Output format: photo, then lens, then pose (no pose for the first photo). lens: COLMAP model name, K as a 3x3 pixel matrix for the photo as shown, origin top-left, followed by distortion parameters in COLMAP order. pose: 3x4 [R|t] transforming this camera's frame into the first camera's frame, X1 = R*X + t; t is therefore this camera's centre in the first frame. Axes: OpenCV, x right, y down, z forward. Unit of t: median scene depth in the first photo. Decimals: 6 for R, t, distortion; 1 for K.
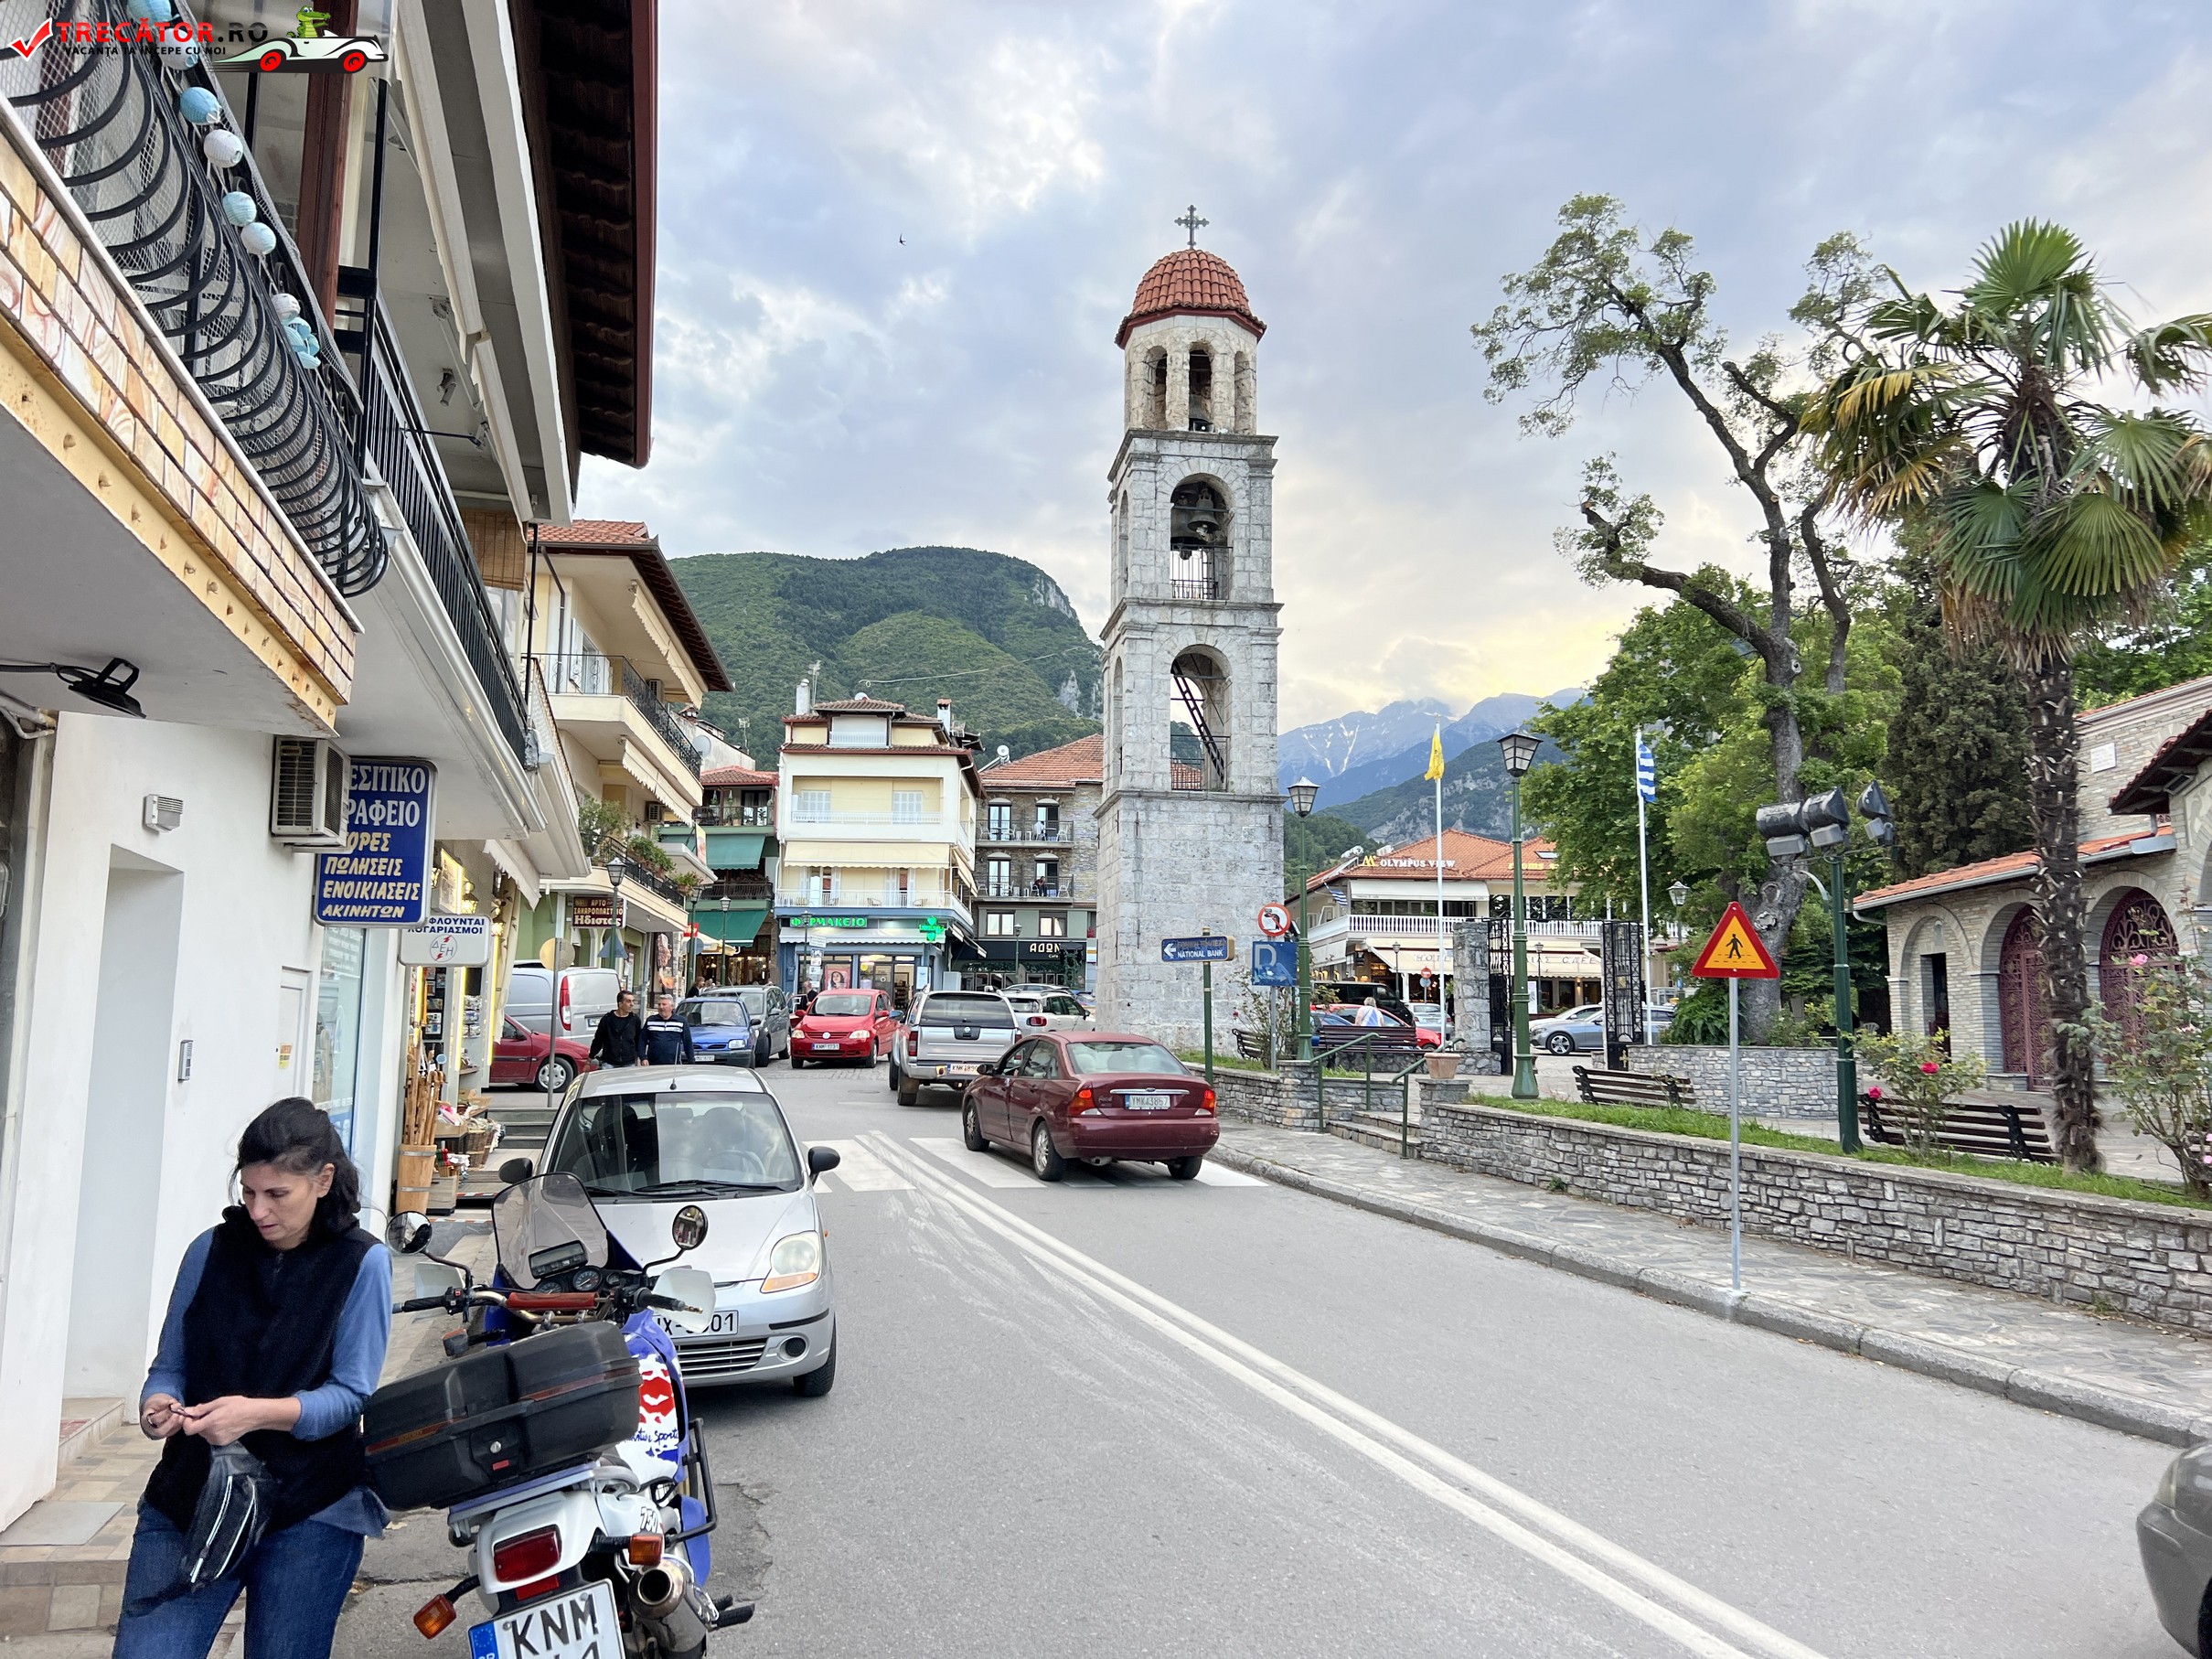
lens RADIAL K [[1664.7, 0, 1097.3], [0, 1664.7, 850.8], [0, 0, 1]] dist [0.059729, -0.056539]
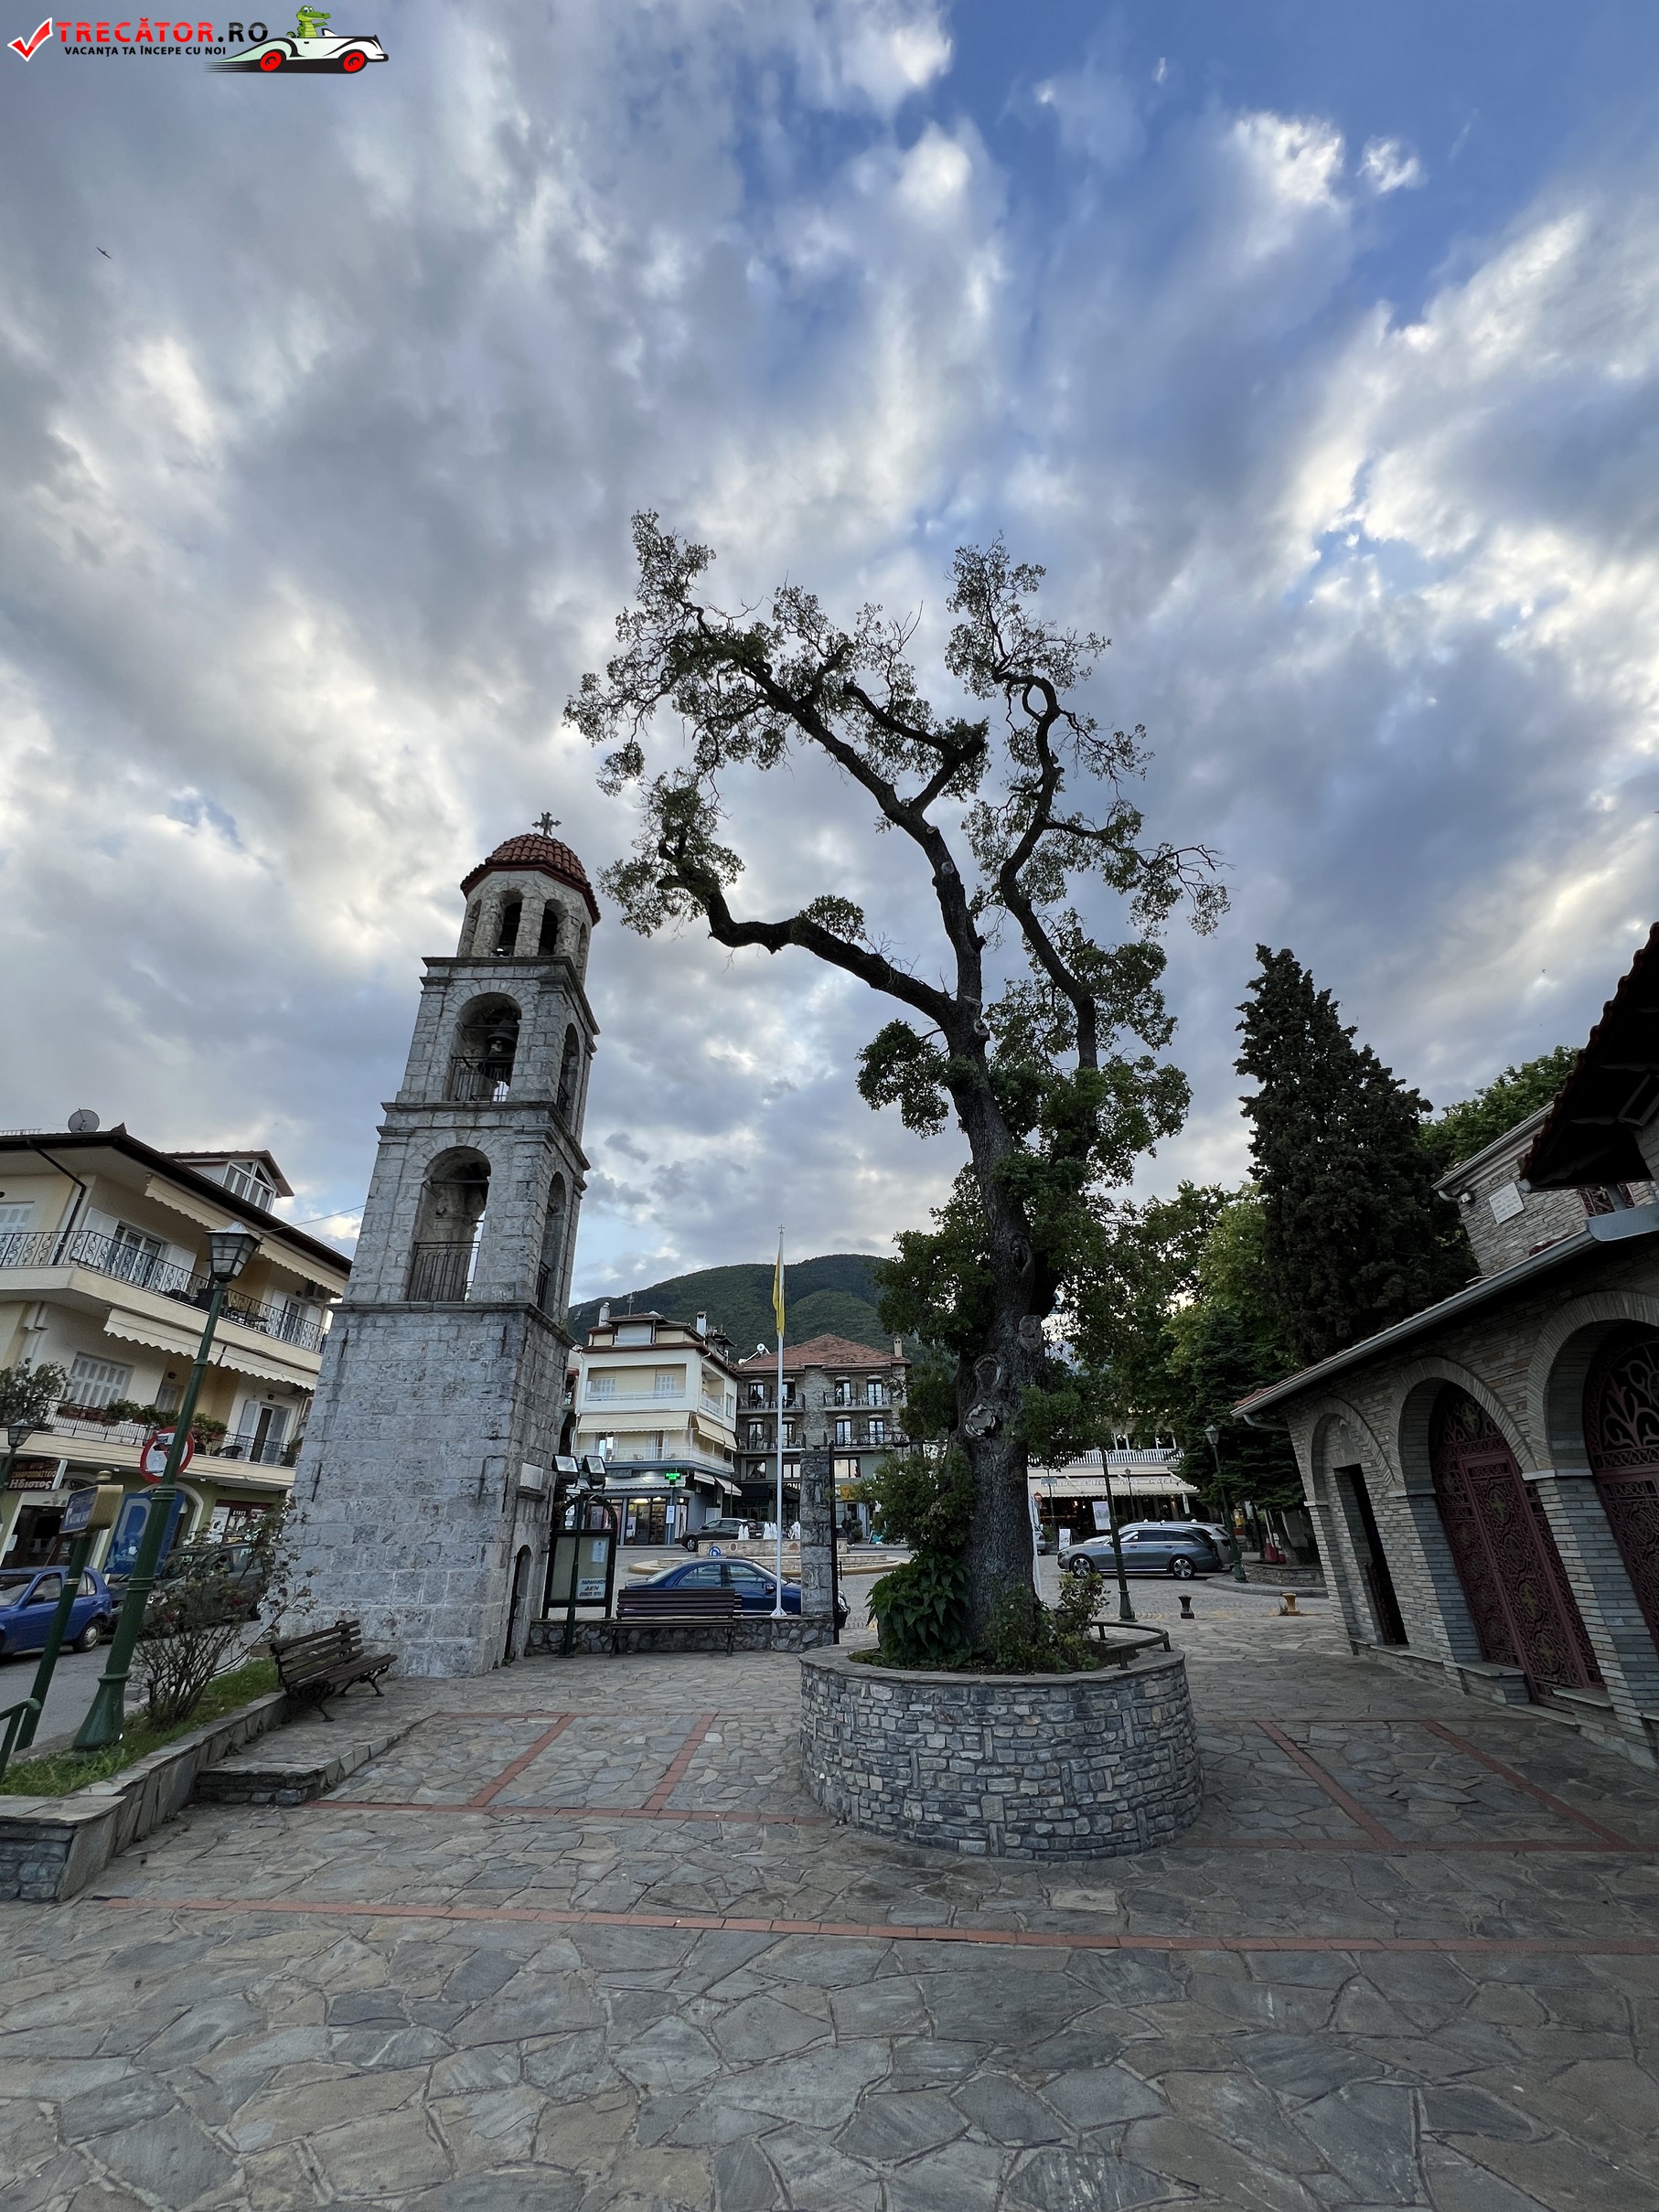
lens RADIAL K [[885.7, 0, 826.6], [0, 885.7, 1114.5], [0, 0, 1]] dist [0.006762, -0.000339]
pose [[0.991474, -0.081961, -0.101303, 0.314776], [0.043899, 0.942065, -0.332547, 0.034391], [0.122690, 0.325264, 0.937630, 0.539222]]
